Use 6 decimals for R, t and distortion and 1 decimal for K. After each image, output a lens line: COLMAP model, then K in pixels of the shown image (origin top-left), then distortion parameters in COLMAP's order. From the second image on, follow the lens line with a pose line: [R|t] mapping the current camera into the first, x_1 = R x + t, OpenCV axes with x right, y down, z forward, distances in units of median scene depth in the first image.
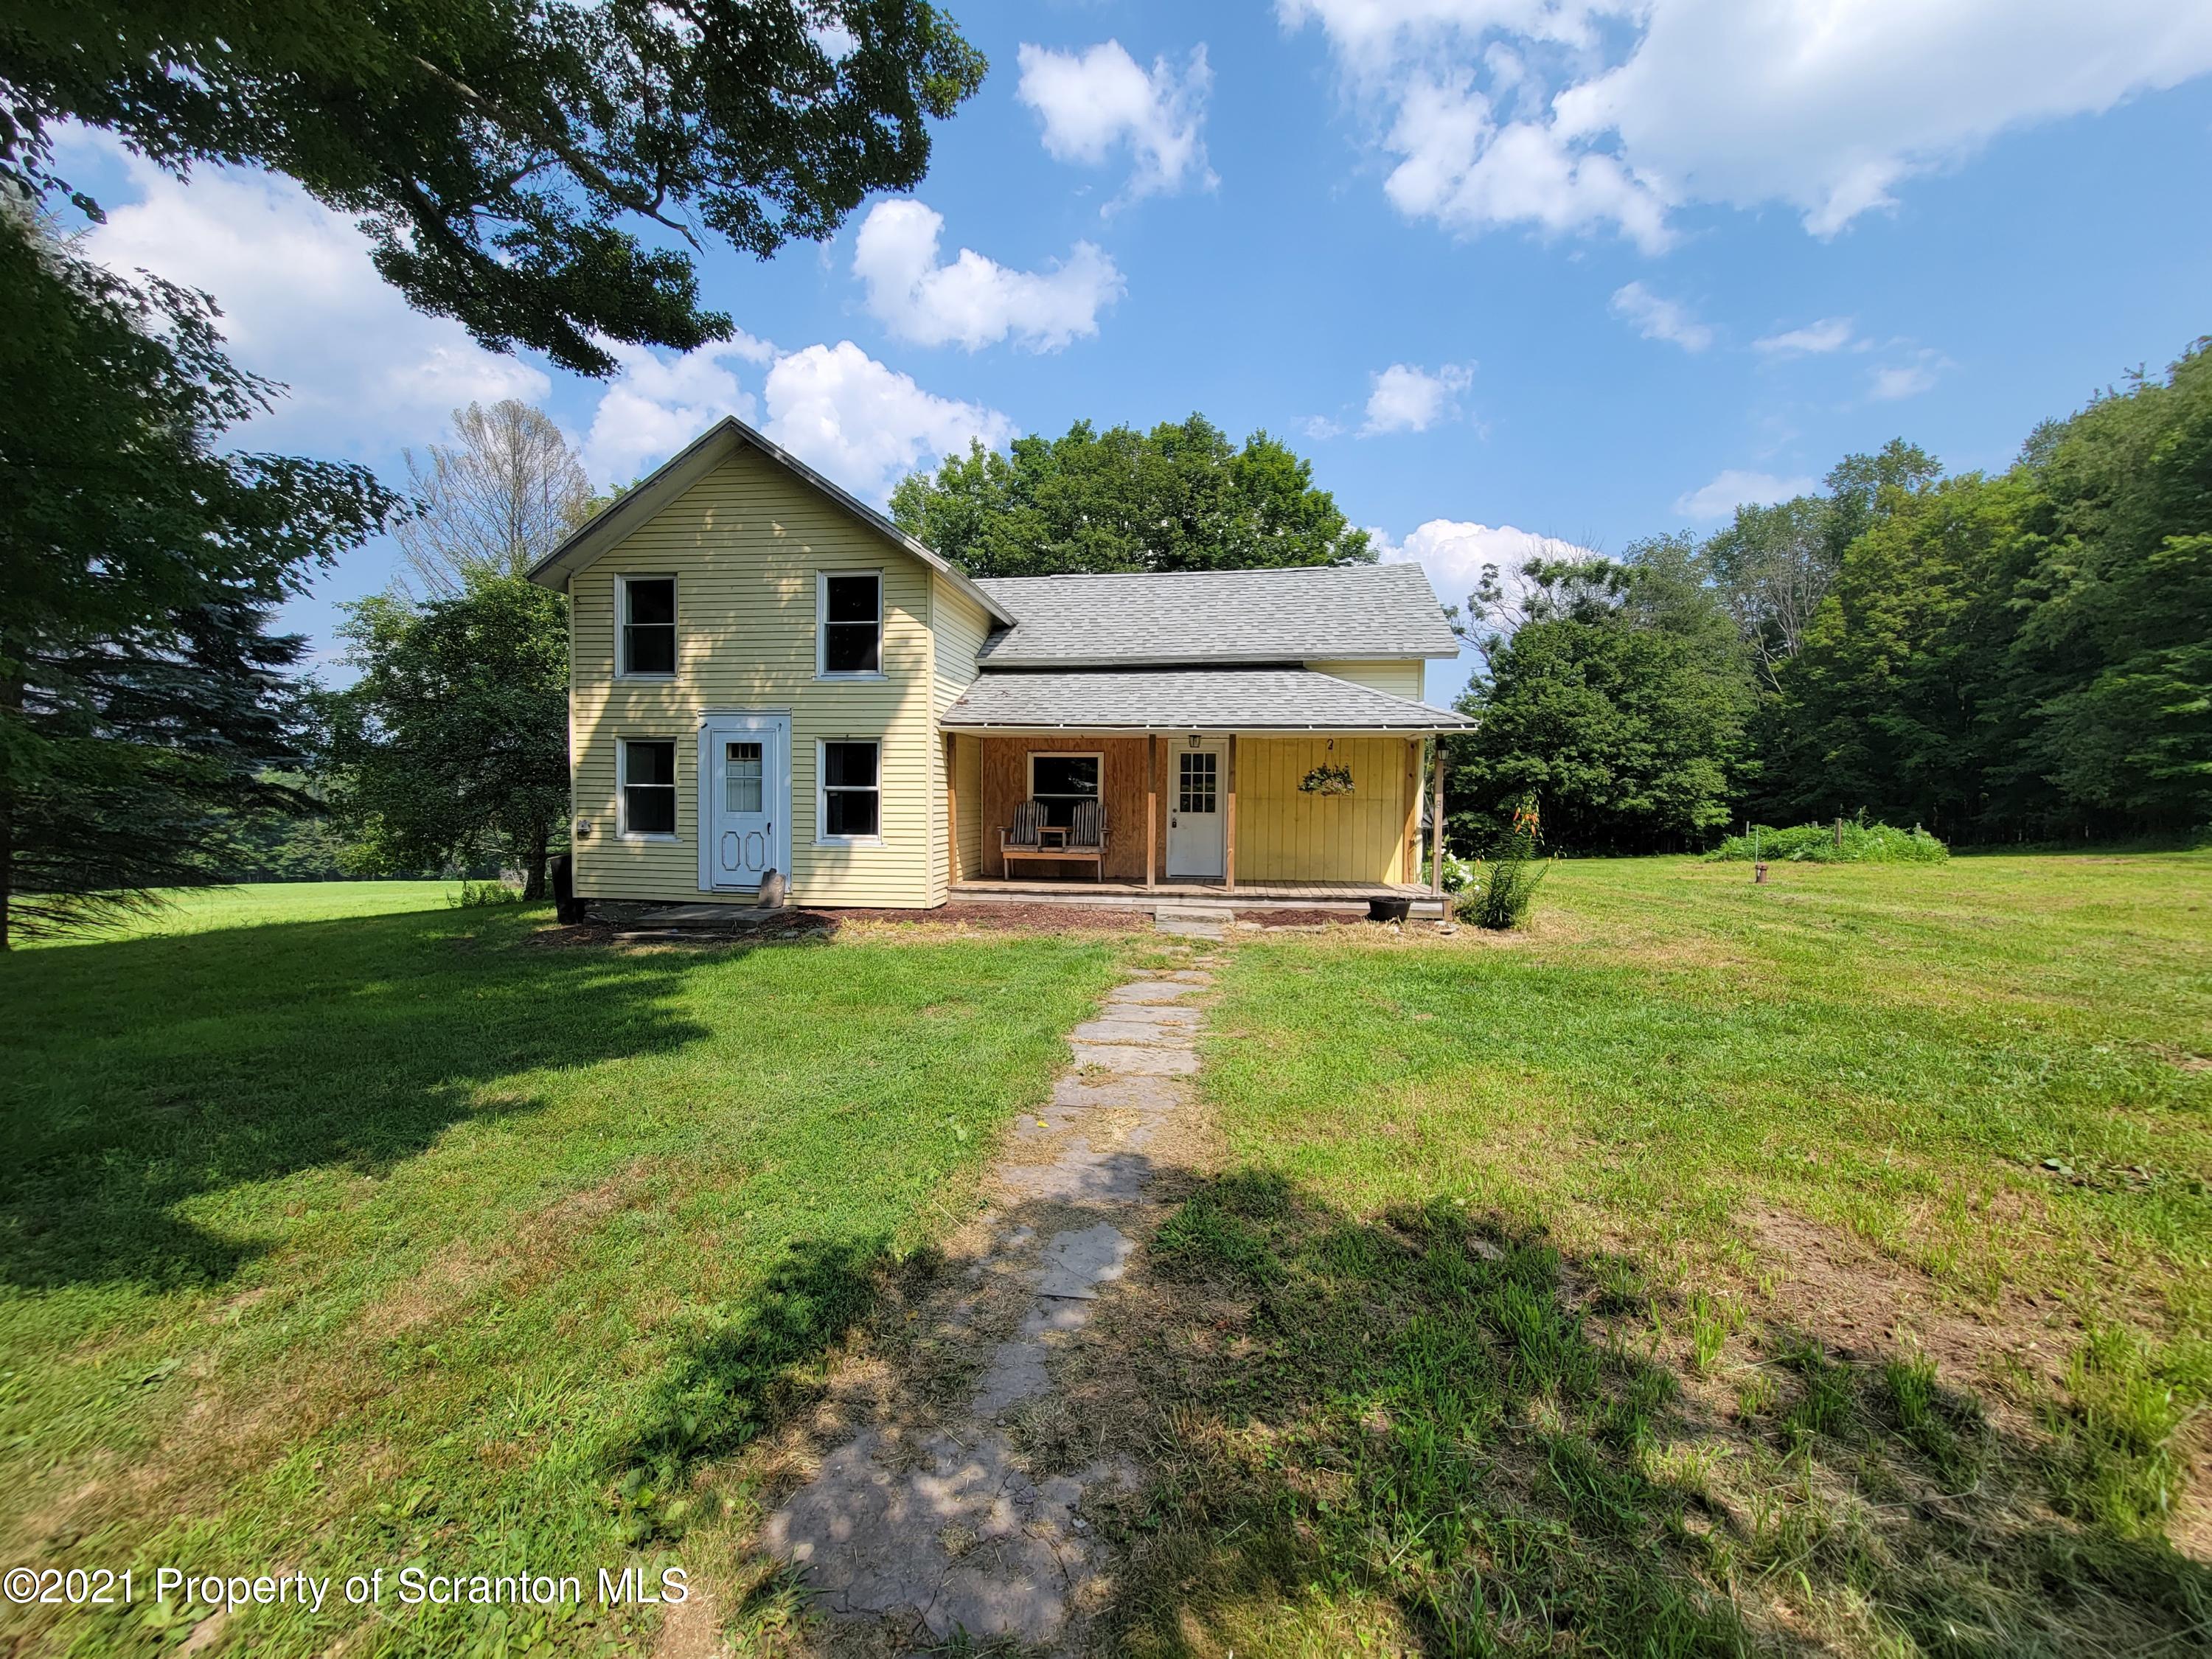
lens RADIAL K [[897.3, 0, 1088.1], [0, 897.3, 833.8], [0, 0, 1]] dist [-0.002176, -0.001683]
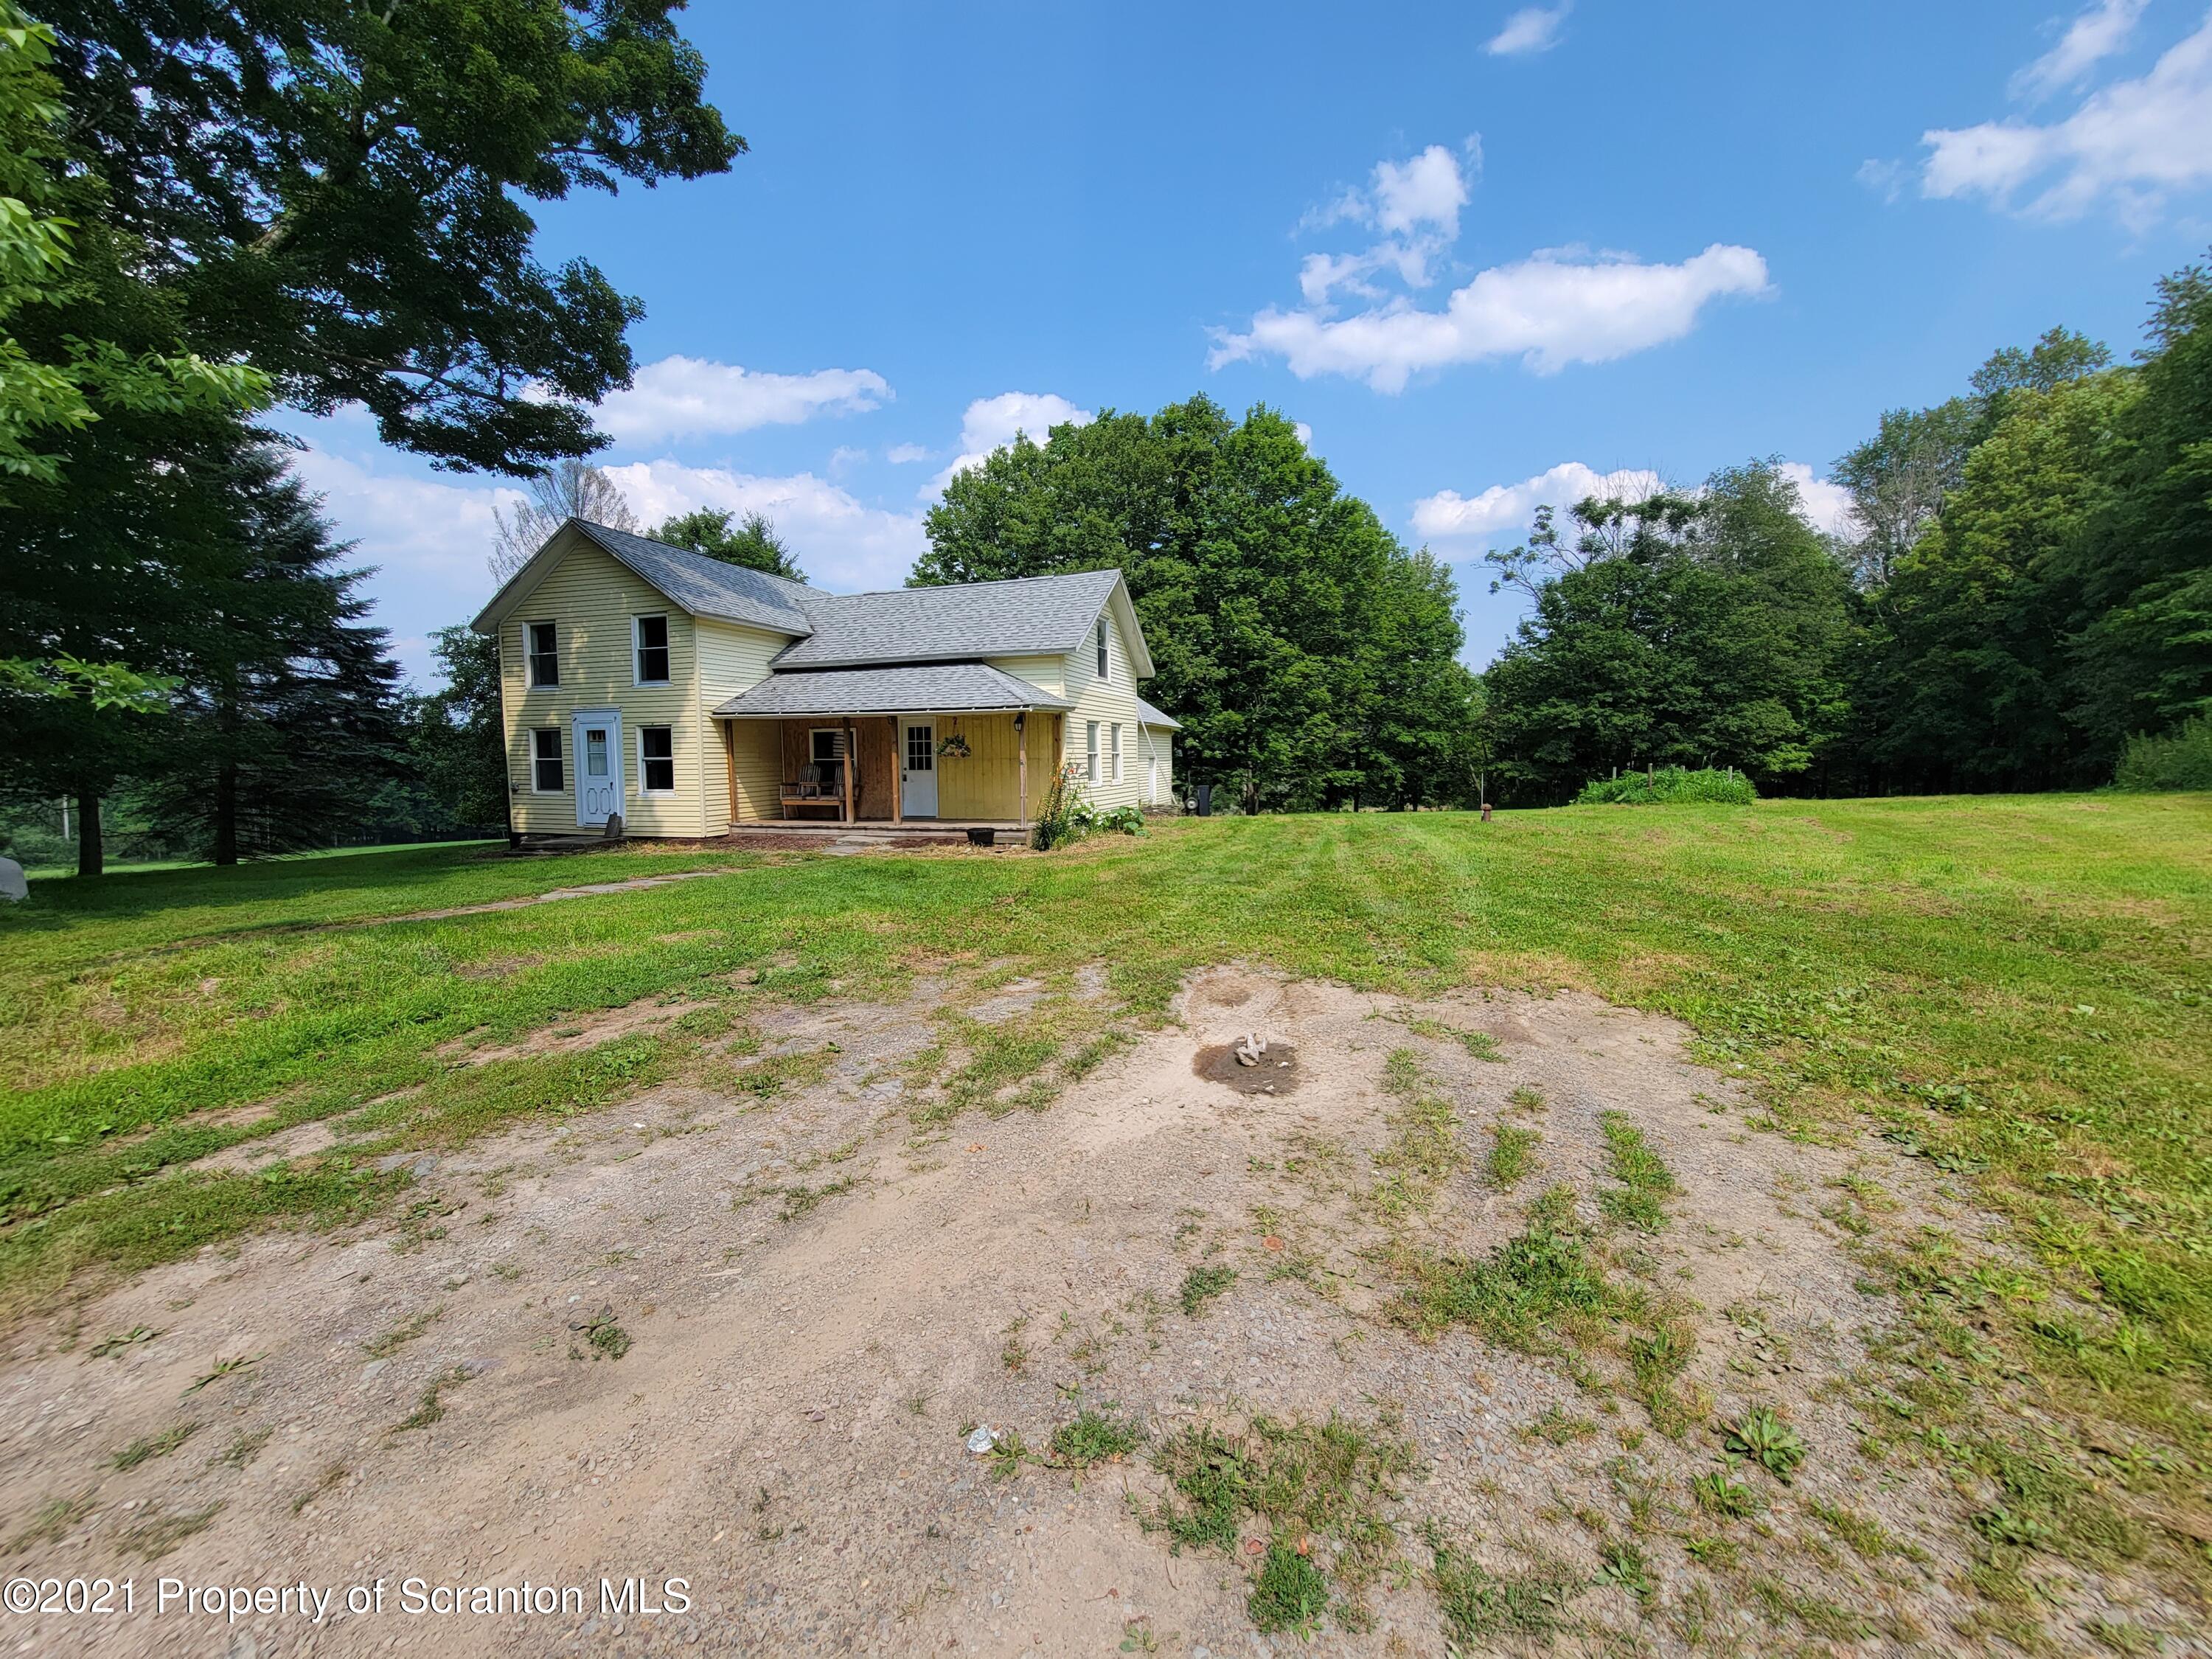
lens RADIAL K [[897.3, 0, 1079.3], [0, 897.3, 814.1], [0, 0, 1]] dist [-0.002176, -0.001683]
pose [[0.981675, -0.008008, -0.190394, 0.265906], [0.013244, 0.999568, 0.026248, 0.004591], [0.190101, -0.028289, 0.981357, -0.128272]]
